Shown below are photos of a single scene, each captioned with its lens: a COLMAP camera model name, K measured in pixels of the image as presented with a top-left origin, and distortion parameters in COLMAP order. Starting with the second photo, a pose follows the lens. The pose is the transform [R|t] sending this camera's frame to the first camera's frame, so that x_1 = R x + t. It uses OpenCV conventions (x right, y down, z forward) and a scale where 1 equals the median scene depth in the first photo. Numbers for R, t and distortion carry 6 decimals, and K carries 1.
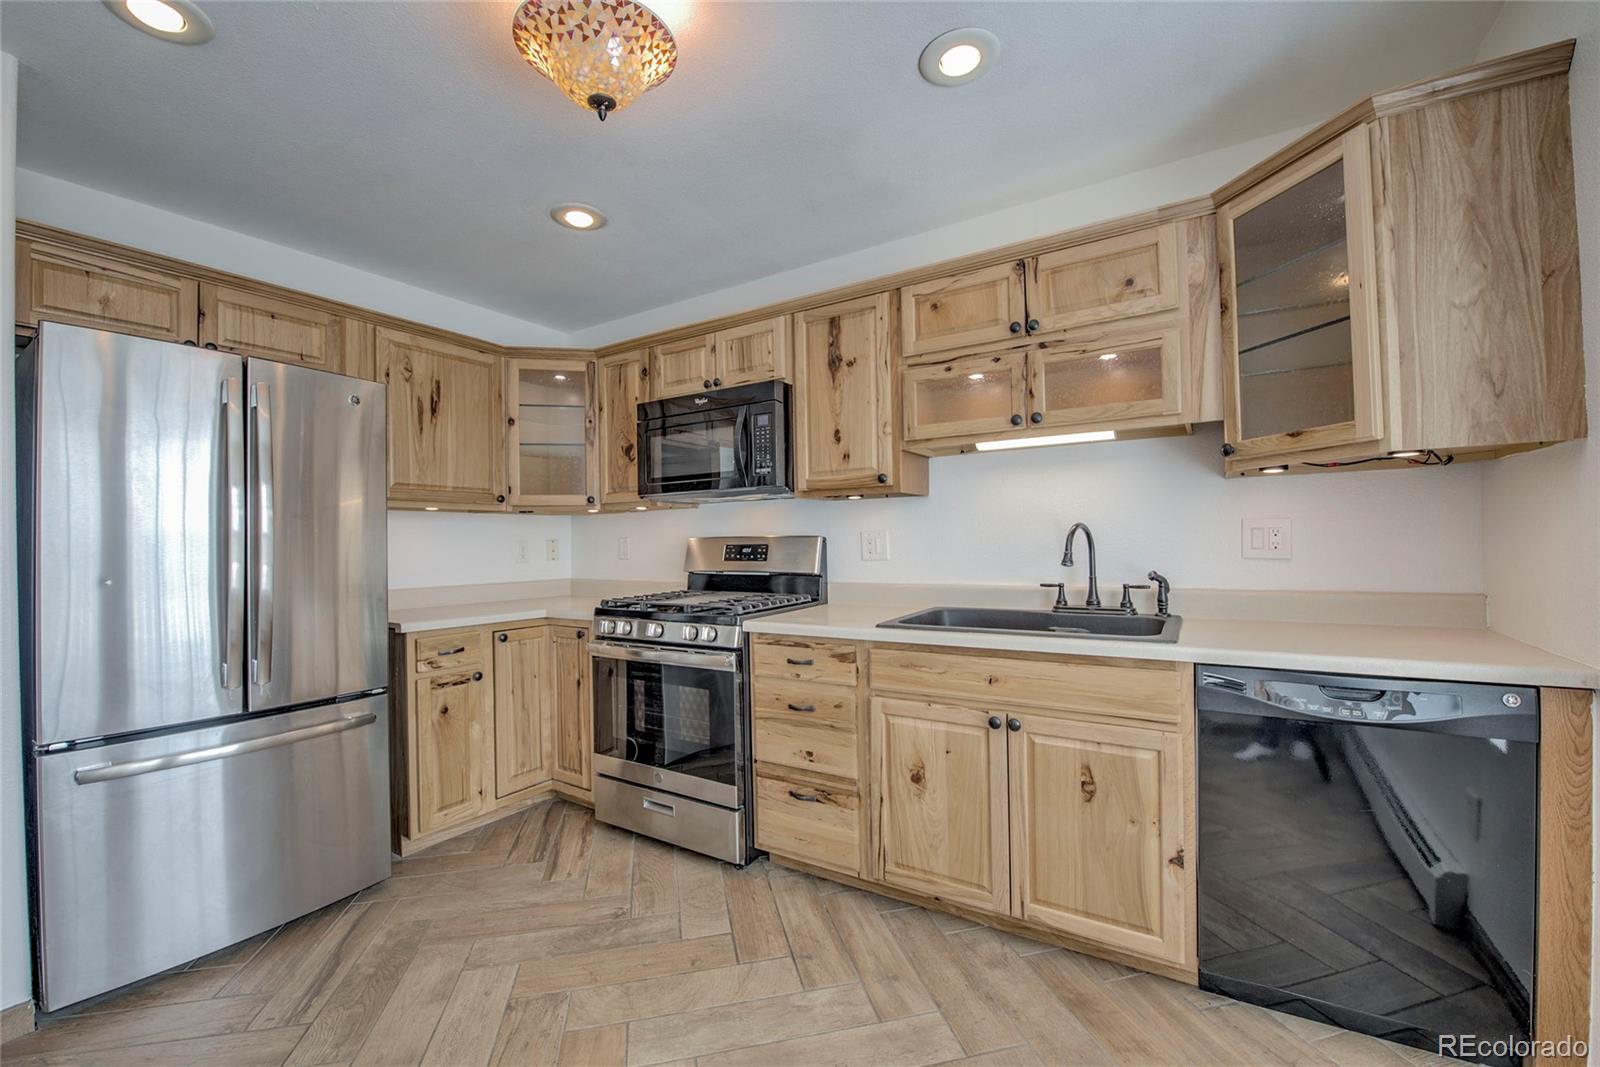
lens RADIAL K [[633.2, 0, 801.3], [0, 633.2, 540.4], [0, 0, 1]] dist [-0.015327, -0.001464]
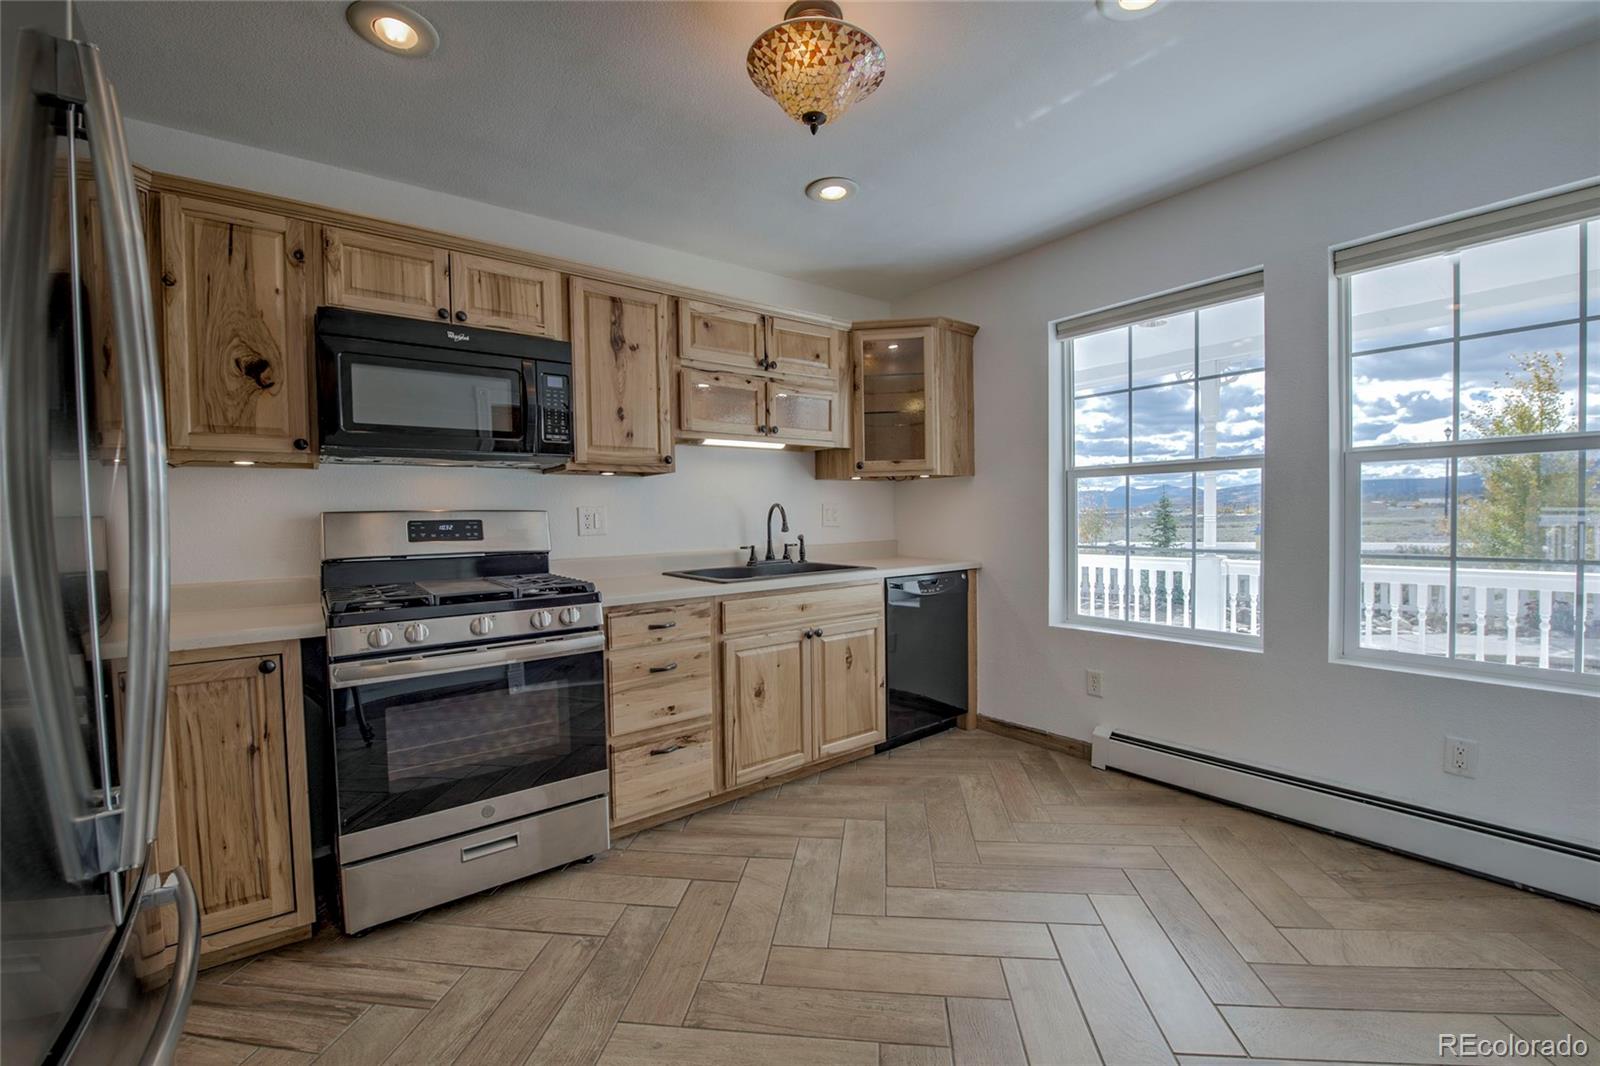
lens RADIAL K [[633.2, 0, 788.4], [0, 633.2, 539.7], [0, 0, 1]] dist [-0.015327, -0.001464]
pose [[0.378086, -0.023590, 0.925470, -0.883244], [0.010455, 0.999720, 0.021212, 0.024838], [-0.925712, 0.001656, 0.378227, 0.386050]]
